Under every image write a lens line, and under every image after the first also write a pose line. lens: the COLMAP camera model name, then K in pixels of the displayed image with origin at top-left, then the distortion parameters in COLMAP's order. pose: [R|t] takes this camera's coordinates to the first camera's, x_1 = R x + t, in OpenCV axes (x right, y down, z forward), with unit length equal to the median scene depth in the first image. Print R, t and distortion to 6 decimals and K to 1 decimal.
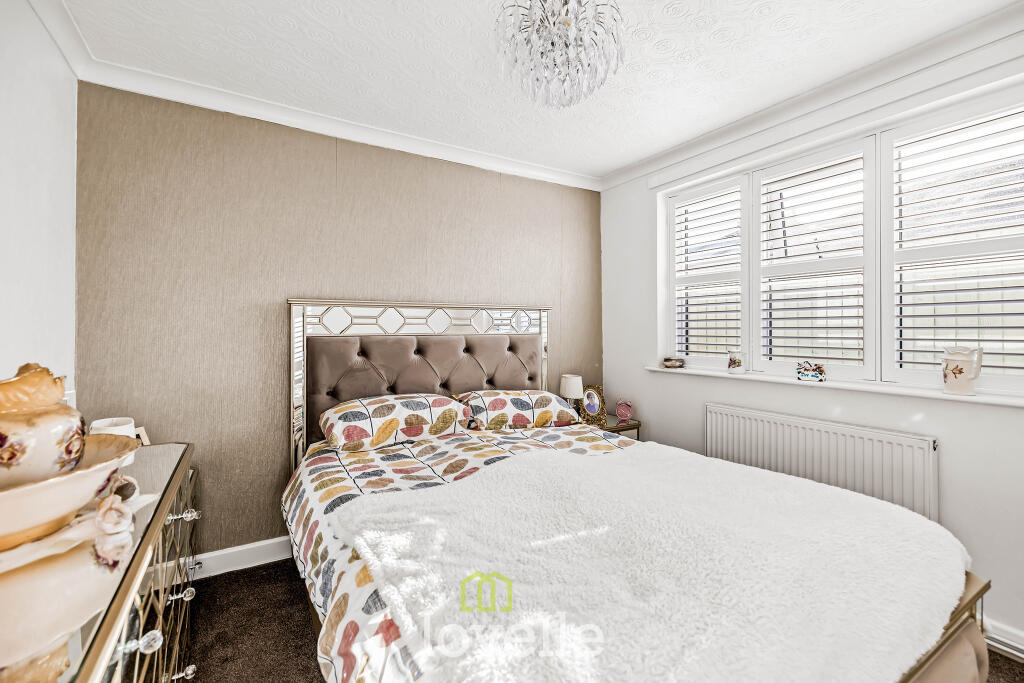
lens RADIAL K [[441.2, 0, 511.5], [0, 441.2, 333.0], [0, 0, 1]] dist [0.000996, 0.000020]
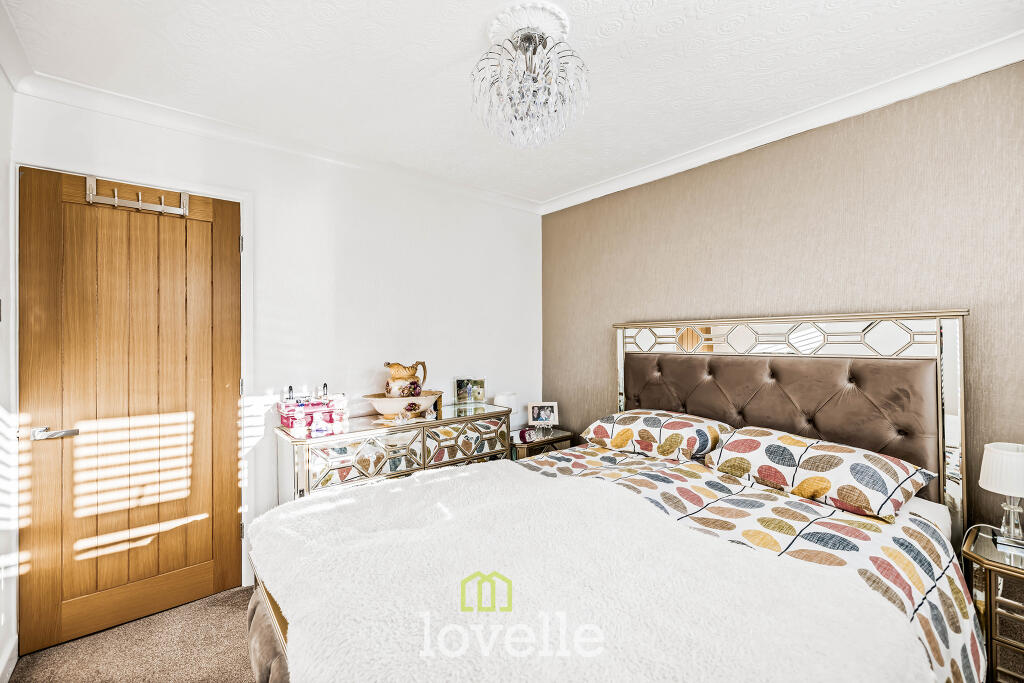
lens RADIAL K [[432.2, 0, 512.0], [0, 432.2, 341.5], [0, 0, 1]] dist [0.000268, 0.000022]
pose [[0.138224, -0.002967, -0.990397, 0.683189], [-0.012306, 0.999913, -0.004713, -0.014250], [0.990325, 0.012839, 0.138175, 0.493961]]
